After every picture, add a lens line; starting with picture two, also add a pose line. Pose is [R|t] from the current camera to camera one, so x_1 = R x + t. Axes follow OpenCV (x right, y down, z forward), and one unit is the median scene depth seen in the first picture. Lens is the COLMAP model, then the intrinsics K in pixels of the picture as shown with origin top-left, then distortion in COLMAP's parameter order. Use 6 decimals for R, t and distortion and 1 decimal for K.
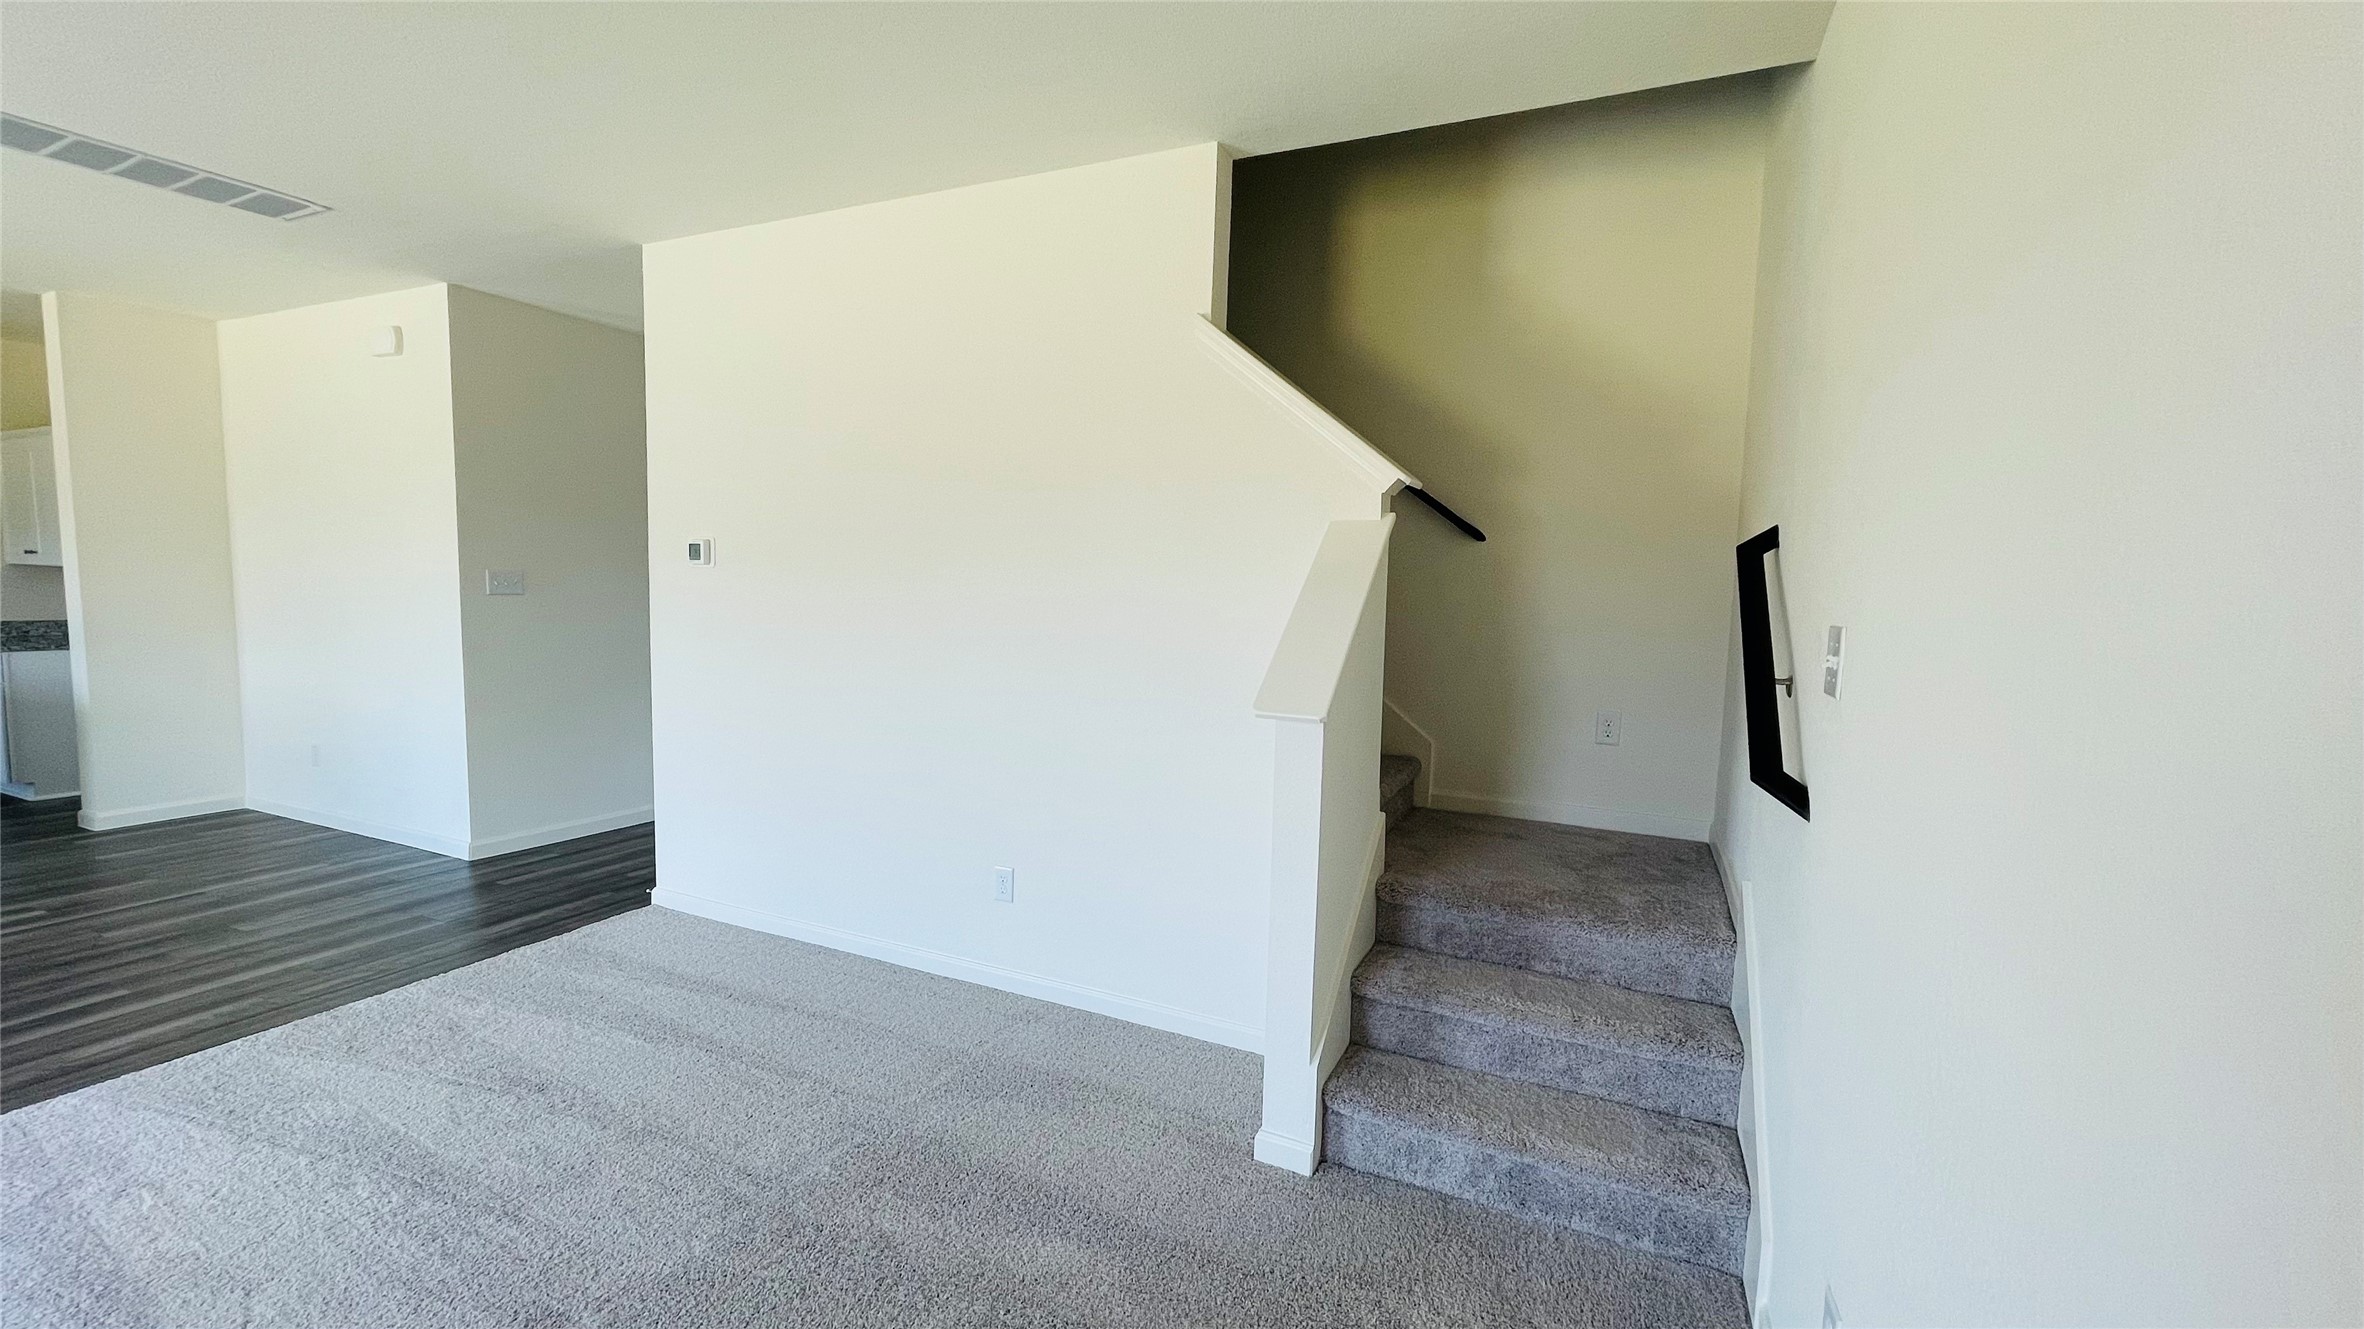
lens RADIAL K [[955.1, 0, 1179.8], [0, 955.1, 675.6], [0, 0, 1]] dist [-0.003239, 0.000189]
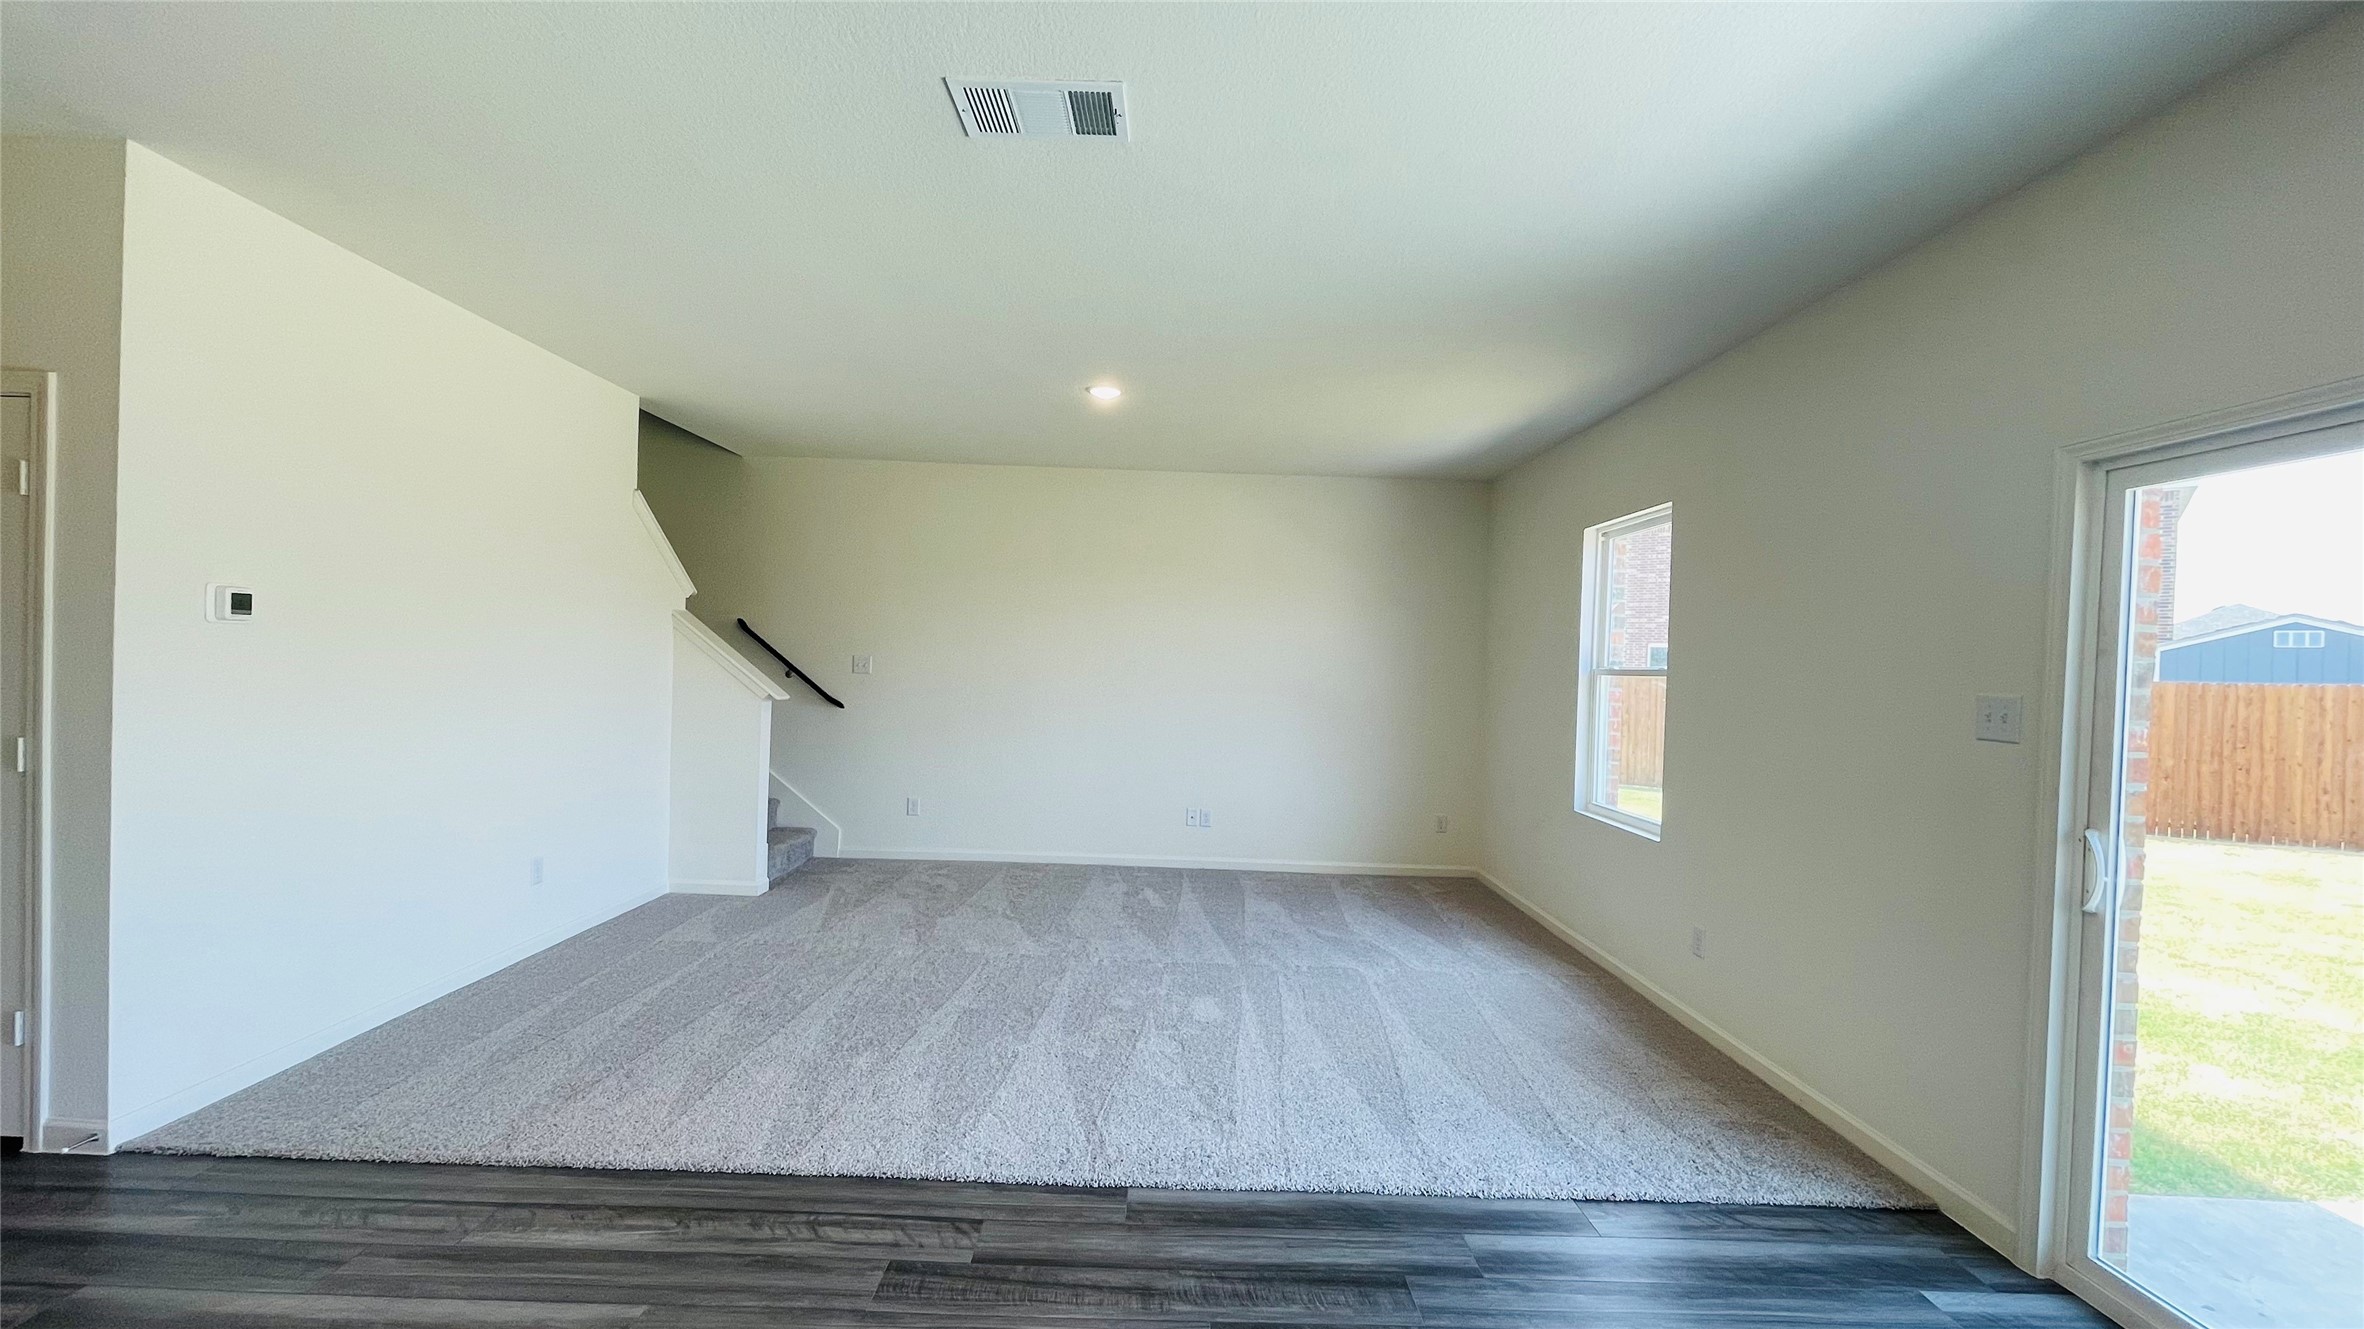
lens RADIAL K [[955.1, 0, 1169.1], [0, 955.1, 674.2], [0, 0, 1]] dist [-0.003239, 0.000189]
pose [[-0.414215, -0.055144, 0.908507, -1.243655], [0.042924, 0.995869, 0.080016, -0.083853], [-0.909166, 0.072140, -0.410137, 0.532407]]
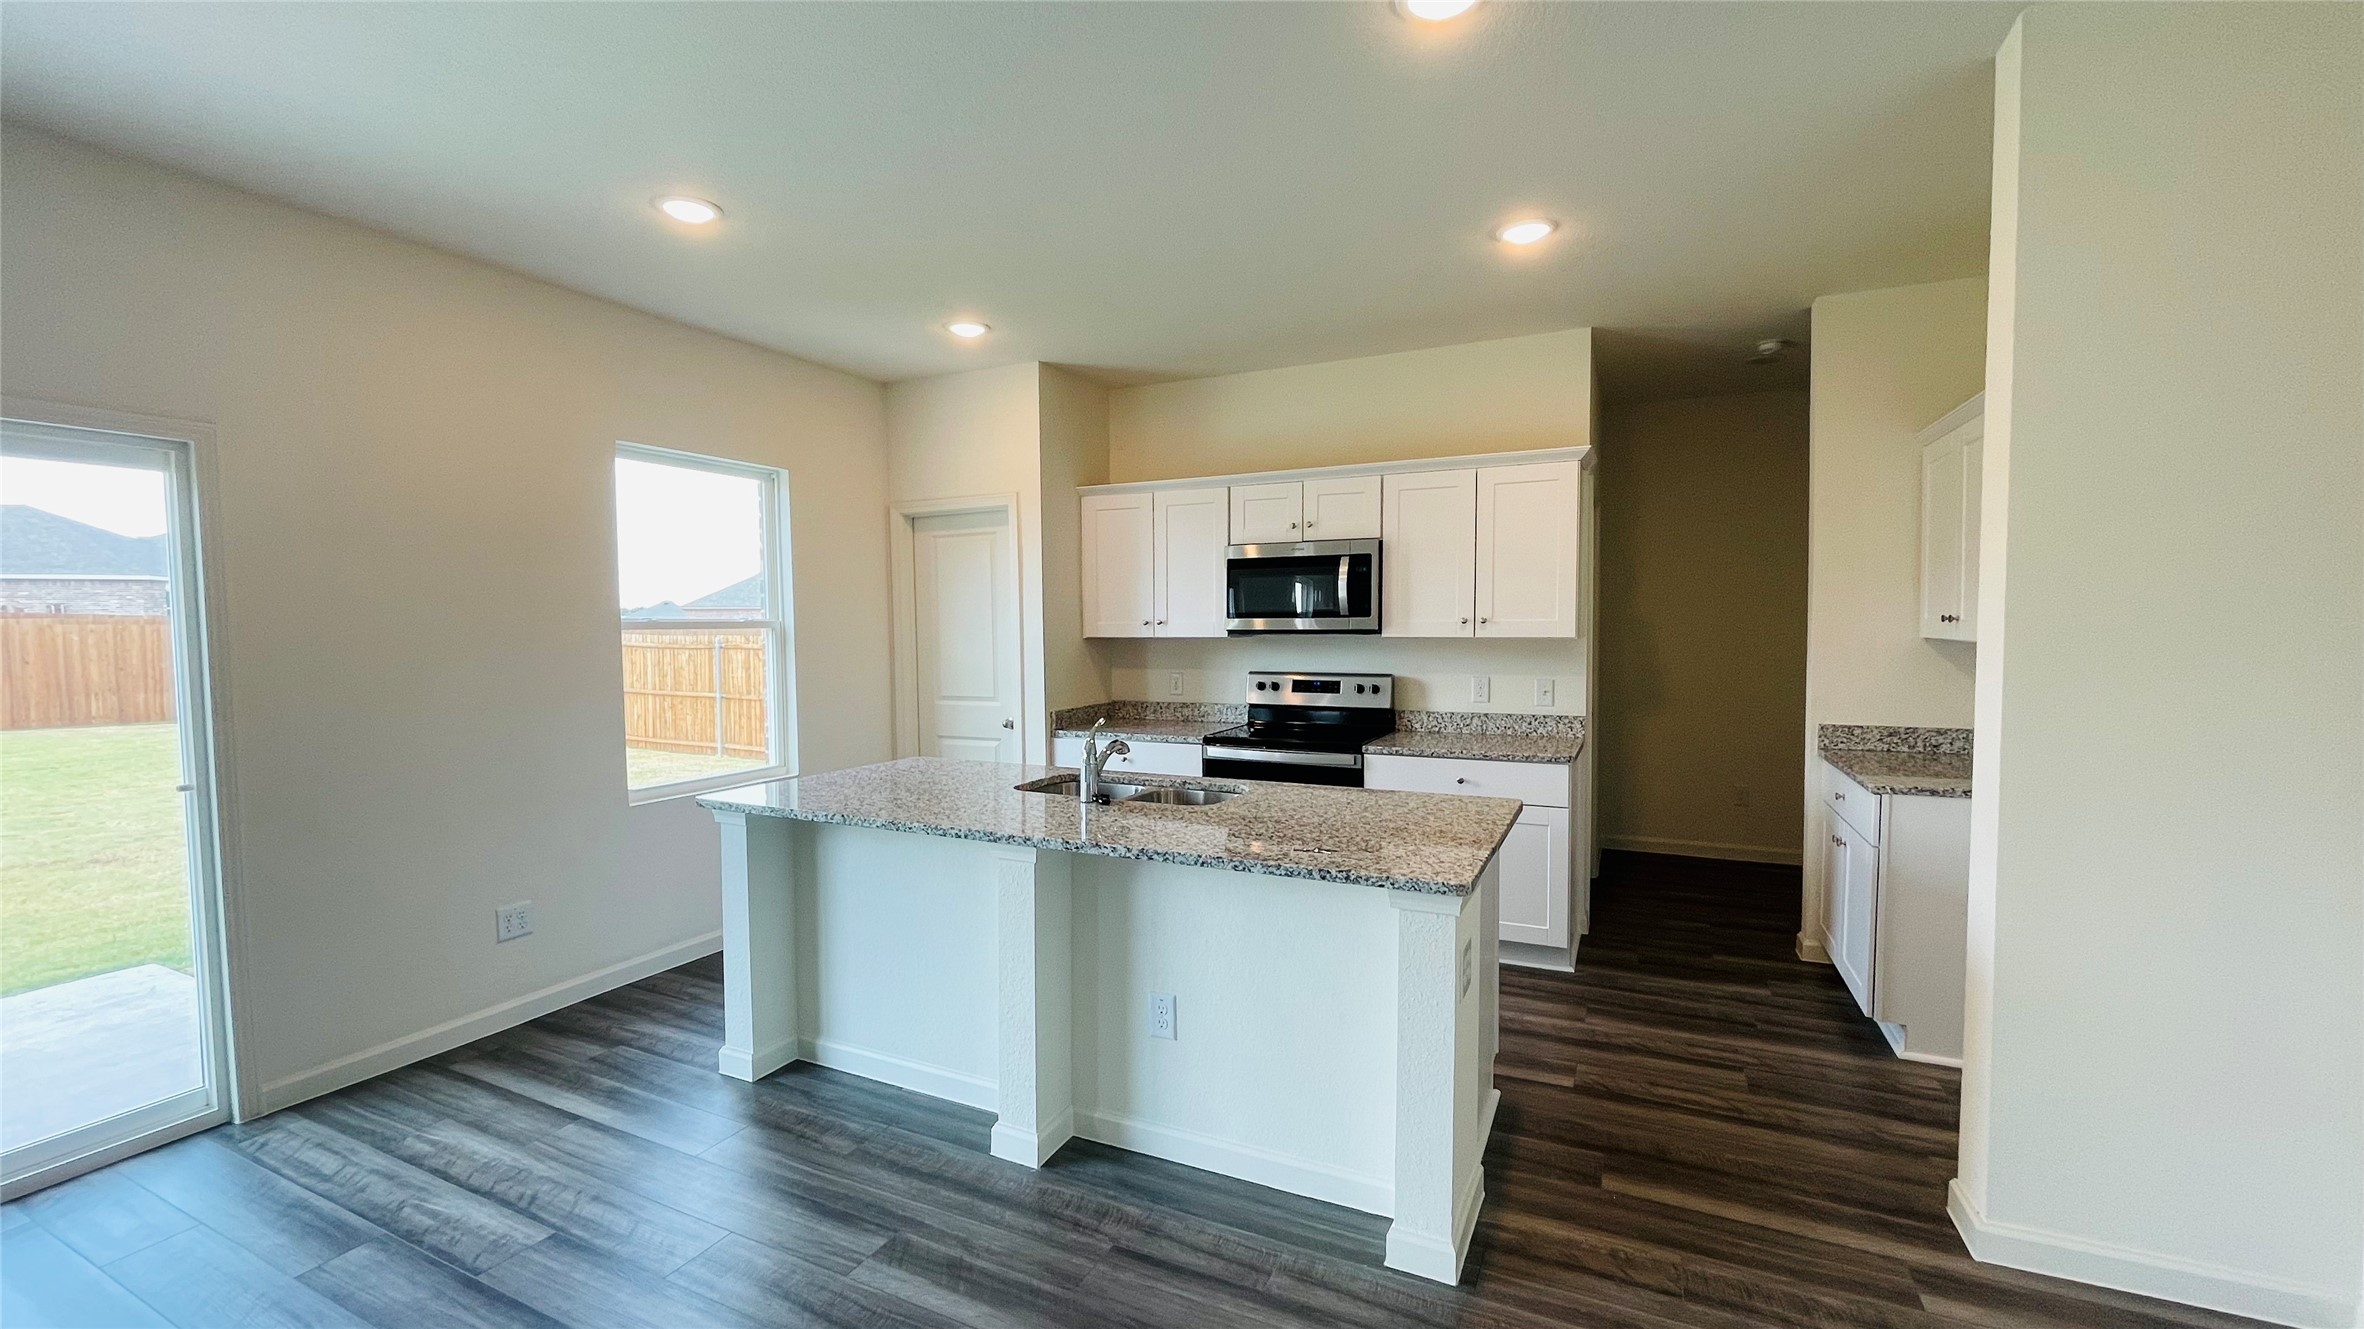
lens RADIAL K [[955.1, 0, 1171.6], [0, 955.1, 668.7], [0, 0, 1]] dist [-0.003239, 0.000189]
pose [[-0.027502, 0.023406, -0.999348, -0.756601], [-0.088353, 0.995756, 0.025754, -0.089206], [0.995709, 0.089004, -0.025317, 0.671530]]
